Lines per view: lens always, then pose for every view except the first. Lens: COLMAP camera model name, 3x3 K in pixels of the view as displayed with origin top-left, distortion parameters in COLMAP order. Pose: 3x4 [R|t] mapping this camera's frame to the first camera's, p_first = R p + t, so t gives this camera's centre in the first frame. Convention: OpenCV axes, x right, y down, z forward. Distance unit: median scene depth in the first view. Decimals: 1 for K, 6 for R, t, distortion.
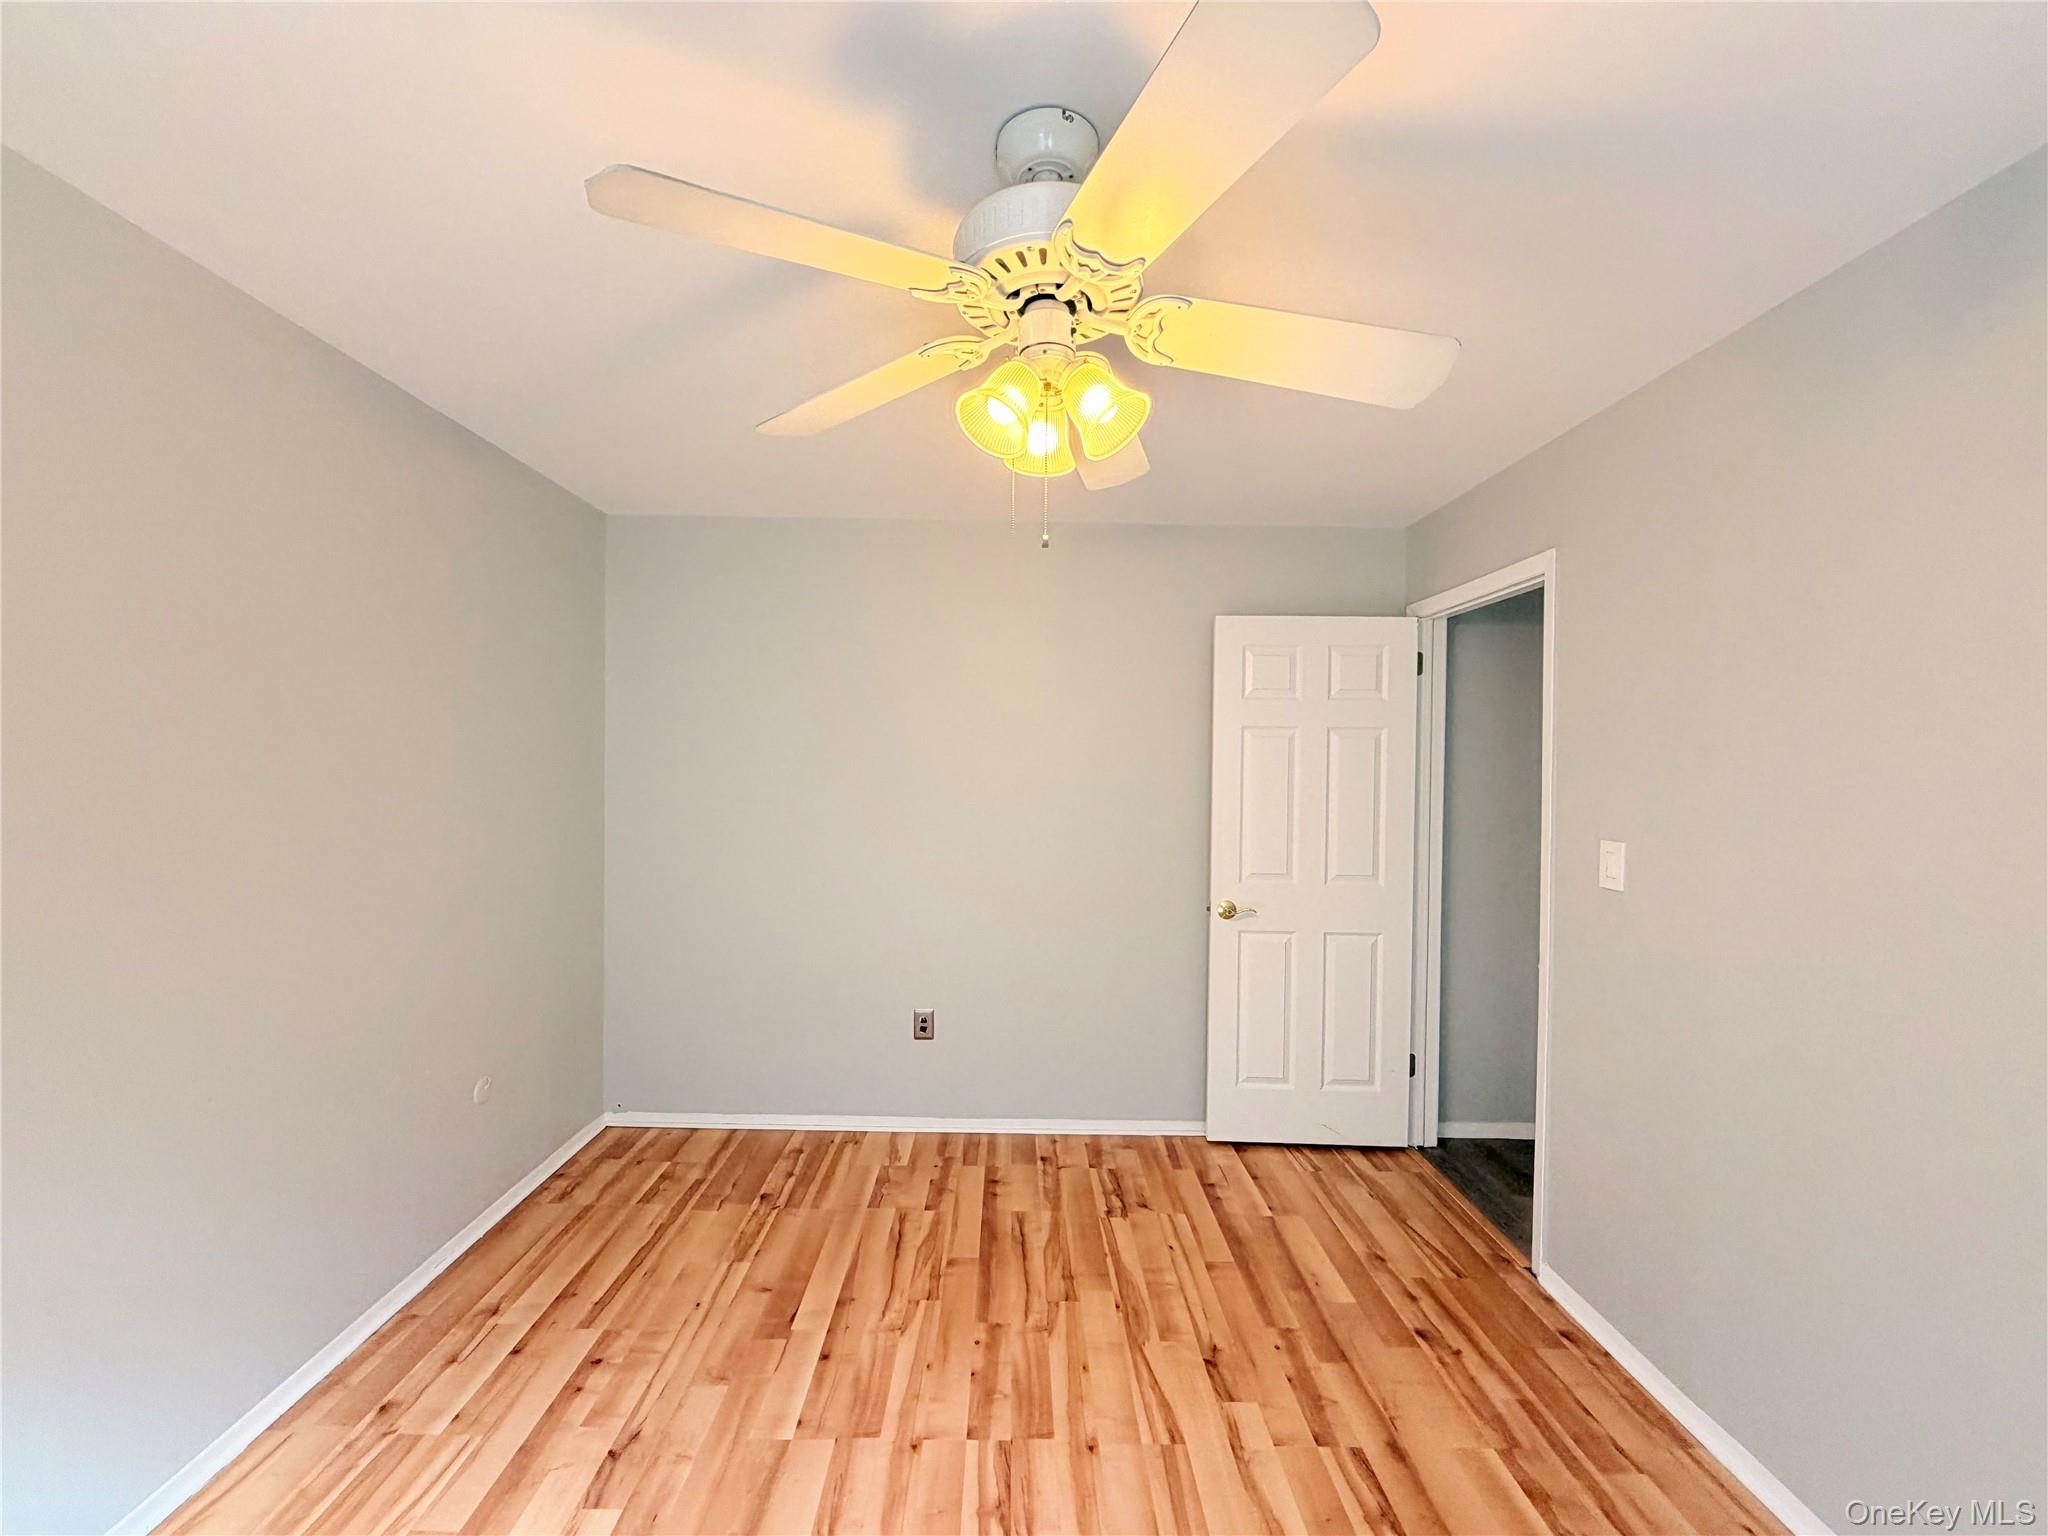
lens RADIAL K [[816.1, 0, 1018.7], [0, 816.1, 763.8], [0, 0, 1]] dist [-0.002472, -0.000282]
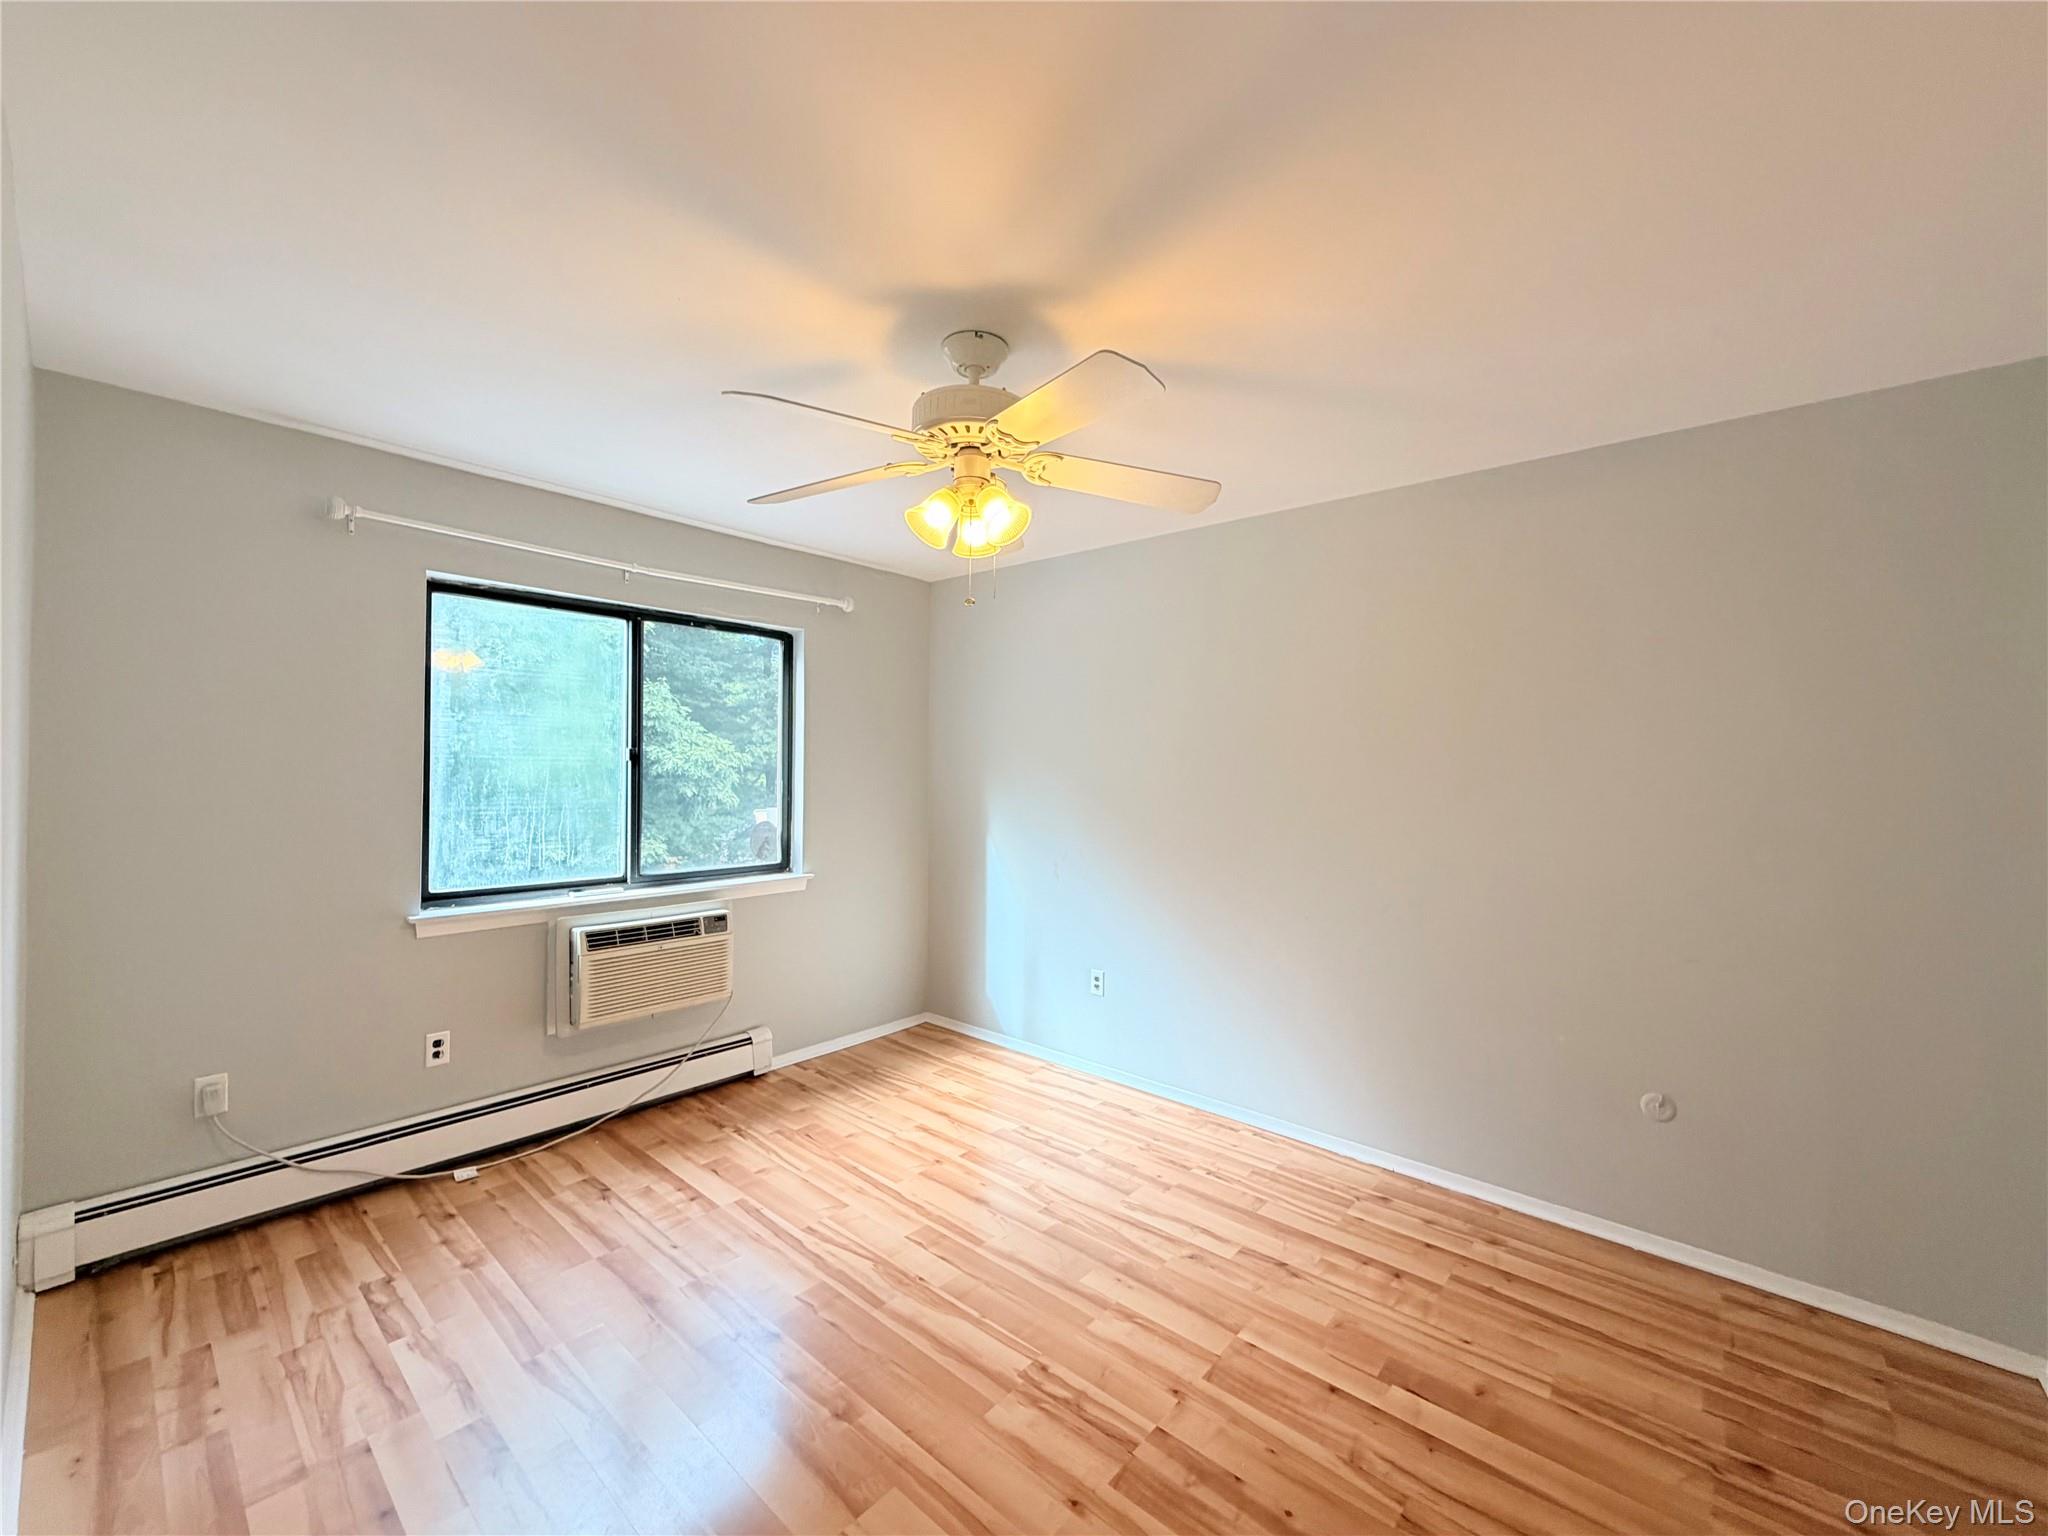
lens RADIAL K [[816.1, 0, 1022.4], [0, 816.1, 766.1], [0, 0, 1]] dist [-0.002472, -0.000282]
pose [[-0.658387, -0.020429, -0.752402, 0.742531], [-0.026519, 0.999641, -0.003936, 0.029056], [0.752212, 0.017362, -0.658692, 1.390458]]
